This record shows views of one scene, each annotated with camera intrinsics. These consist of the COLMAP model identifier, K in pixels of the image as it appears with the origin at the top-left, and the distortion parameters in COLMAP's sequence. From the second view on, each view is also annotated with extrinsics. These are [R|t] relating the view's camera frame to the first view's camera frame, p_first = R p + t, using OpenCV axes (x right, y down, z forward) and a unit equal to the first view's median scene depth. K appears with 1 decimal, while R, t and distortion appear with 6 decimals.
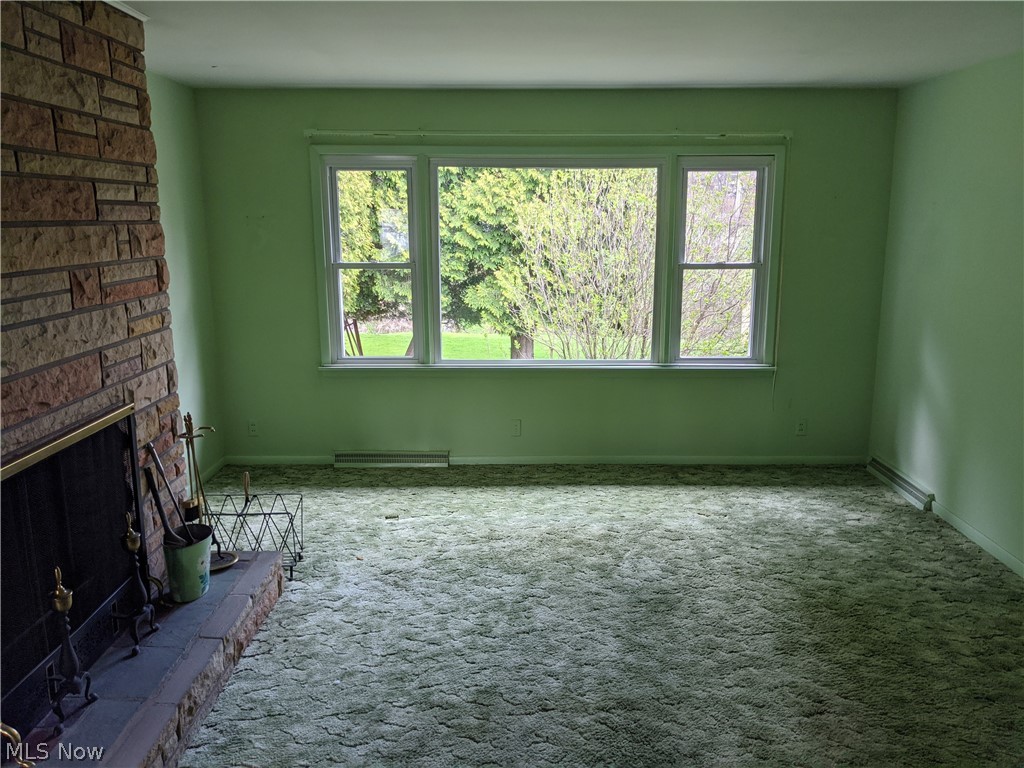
lens RADIAL K [[817.9, 0, 537.0], [0, 817.9, 365.5], [0, 0, 1]] dist [0.041940, -0.036556]
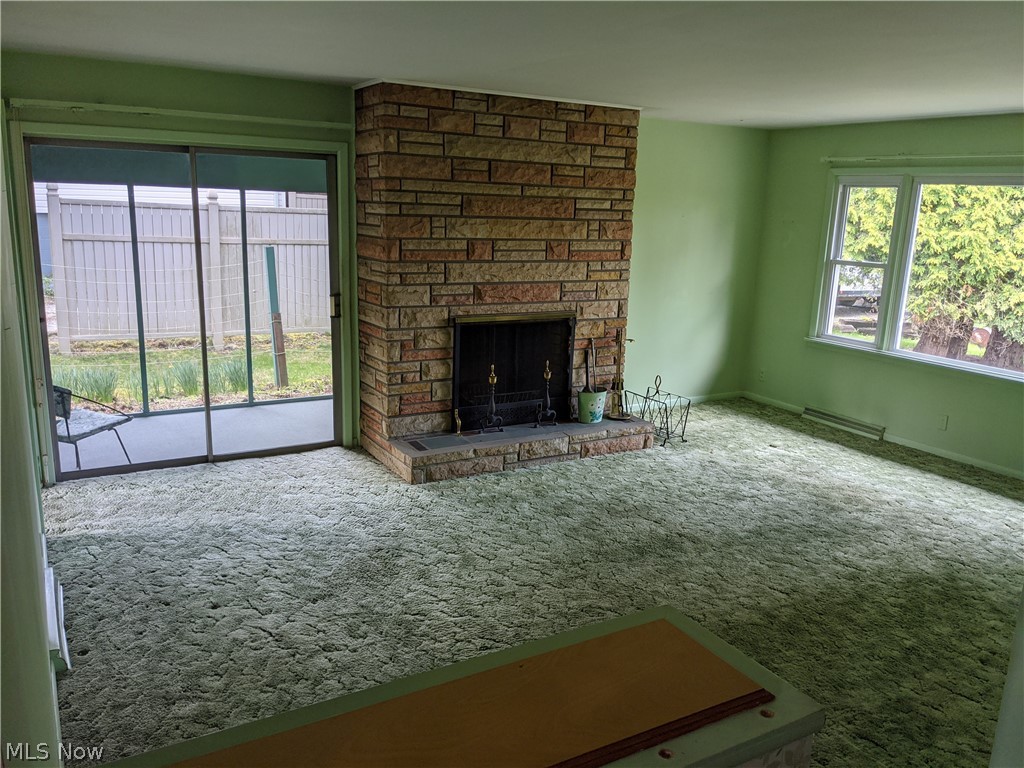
lens RADIAL K [[817.9, 0, 514.4], [0, 817.9, 385.8], [0, 0, 1]] dist [0.041940, -0.036556]
pose [[0.489397, 0.204574, -0.847726, 0.919089], [-0.190771, 0.973665, 0.124832, 0.000560], [0.850939, 0.100629, 0.515535, -0.089032]]
